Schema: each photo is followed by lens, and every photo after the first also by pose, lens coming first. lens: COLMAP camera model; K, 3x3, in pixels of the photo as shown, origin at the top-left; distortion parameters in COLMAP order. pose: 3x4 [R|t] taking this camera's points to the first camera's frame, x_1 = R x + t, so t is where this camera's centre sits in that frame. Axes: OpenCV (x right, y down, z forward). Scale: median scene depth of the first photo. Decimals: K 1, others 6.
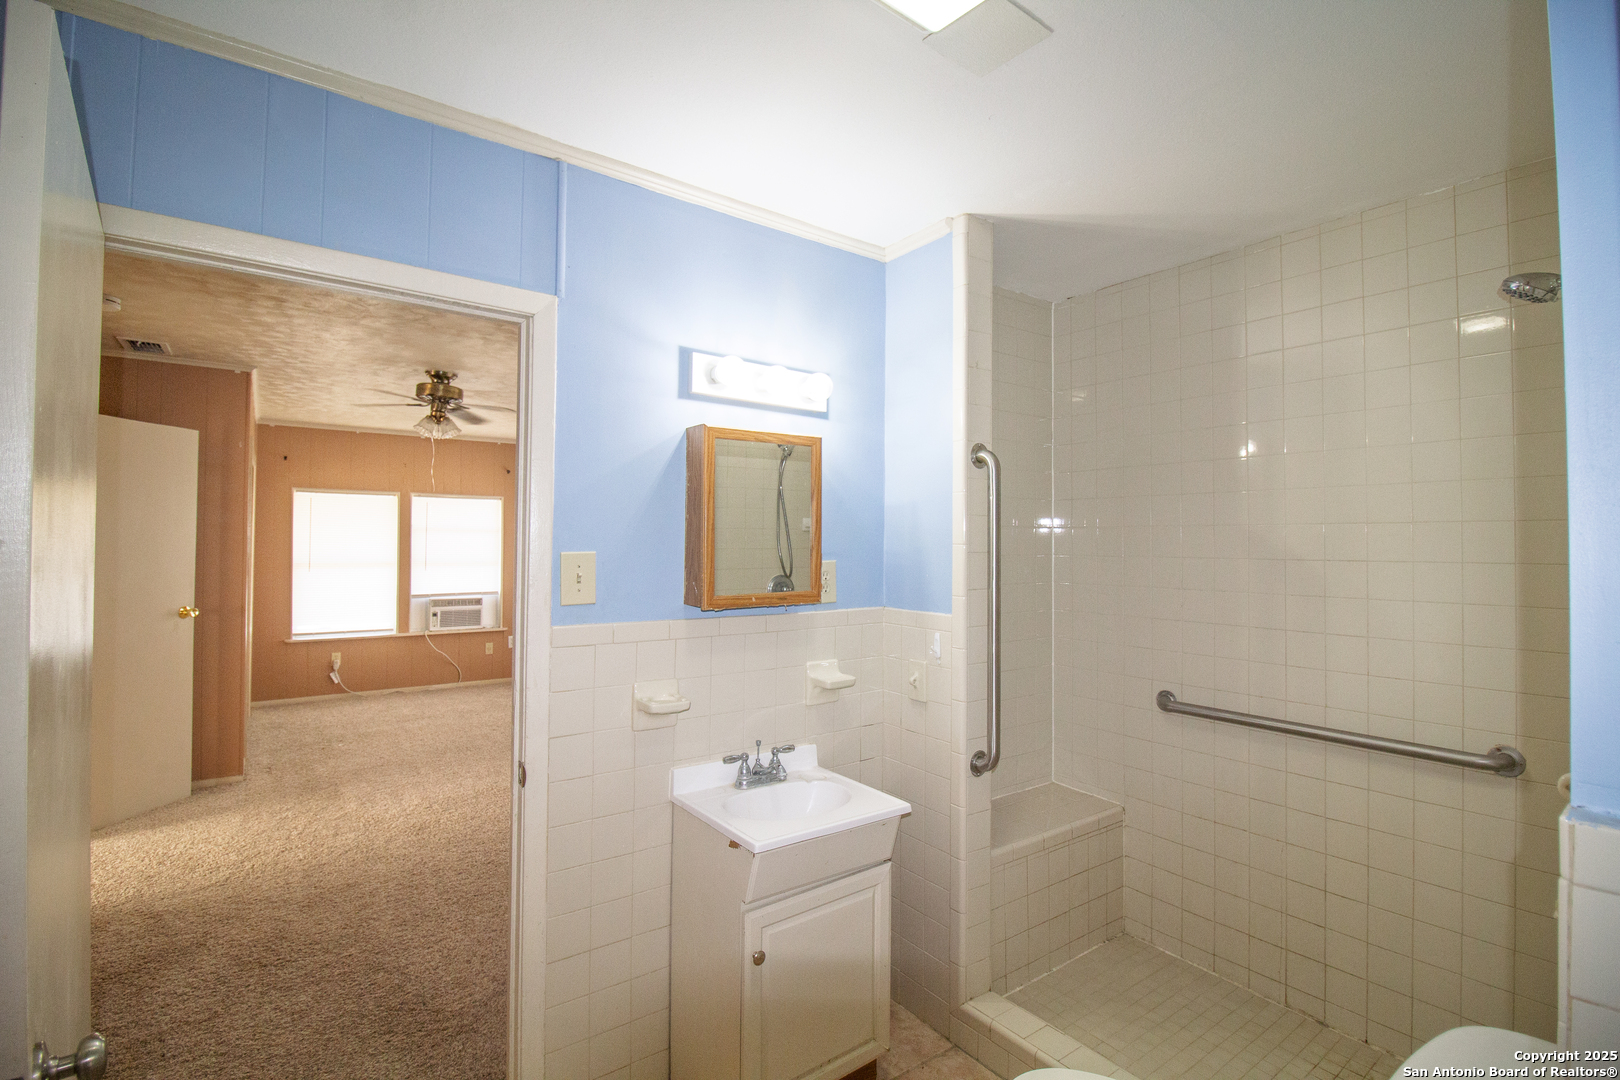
lens RADIAL K [[755.2, 0, 802.1], [0, 755.2, 538.5], [0, 0, 1]] dist [-0.001066, -0.006337]
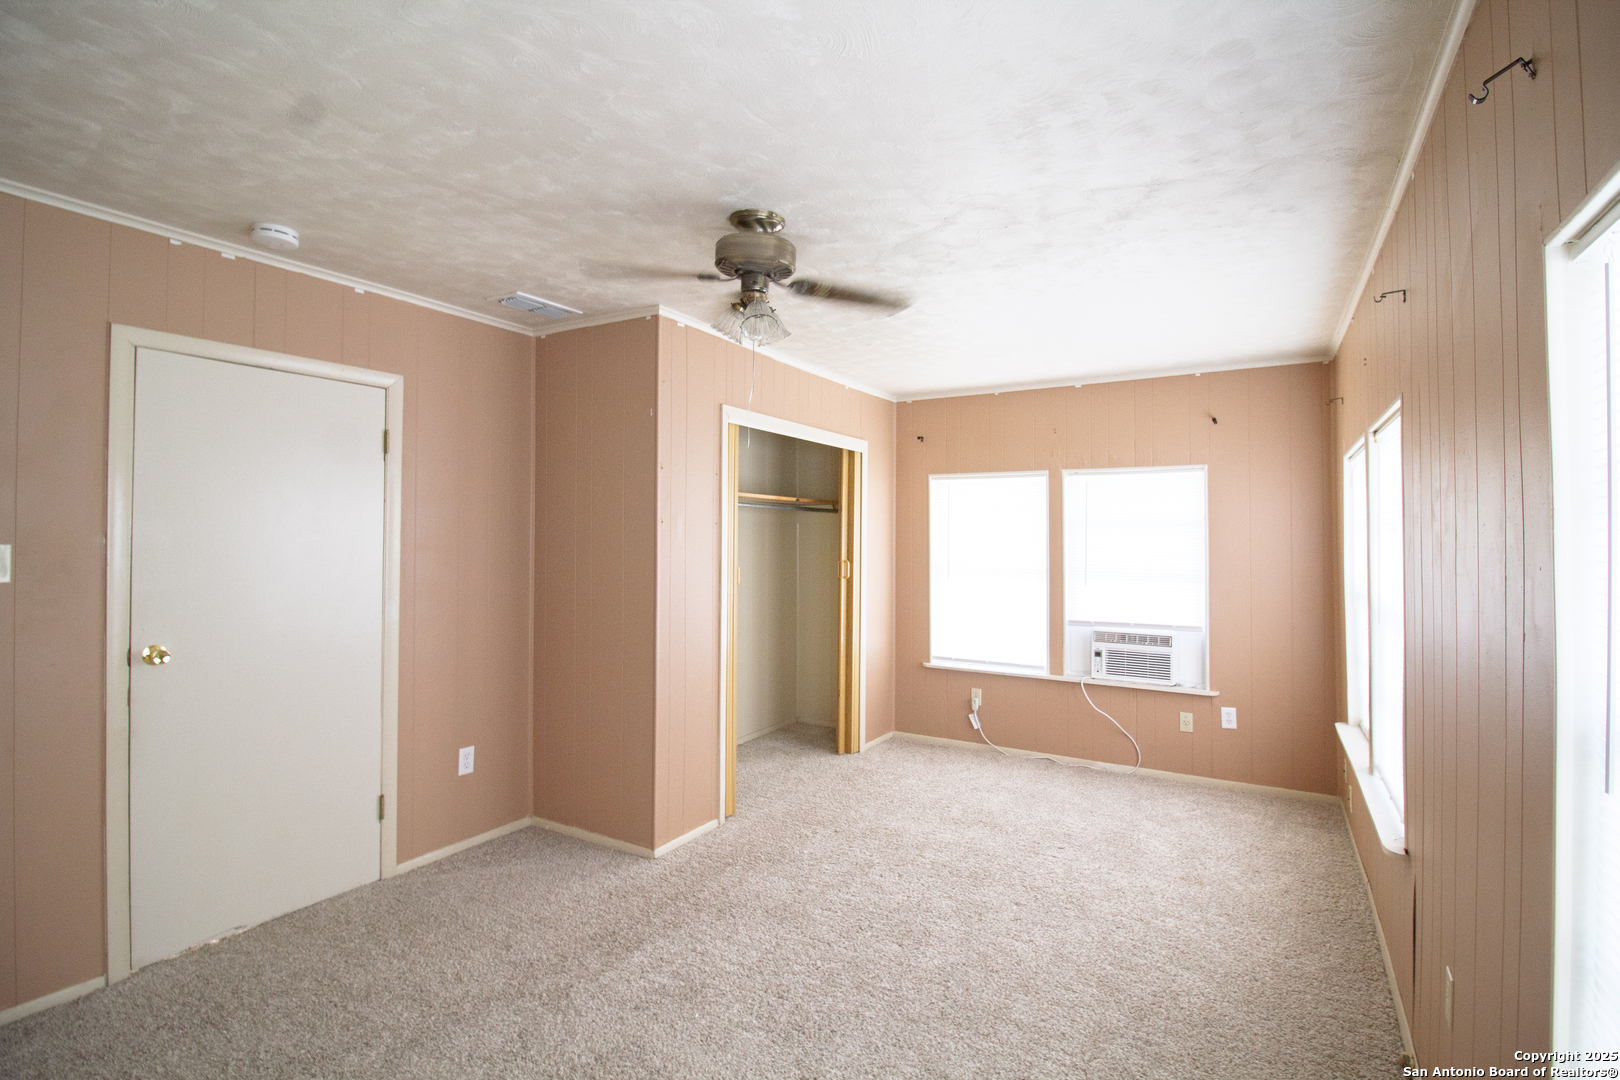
lens RADIAL K [[755.2, 0, 821.5], [0, 755.2, 544.4], [0, 0, 1]] dist [-0.001066, -0.006337]
pose [[0.395354, 0.000476, -0.918529, 0.015125], [0.000717, 0.999999, 0.000827, 0.006141], [0.918529, -0.000986, 0.395353, 0.527915]]
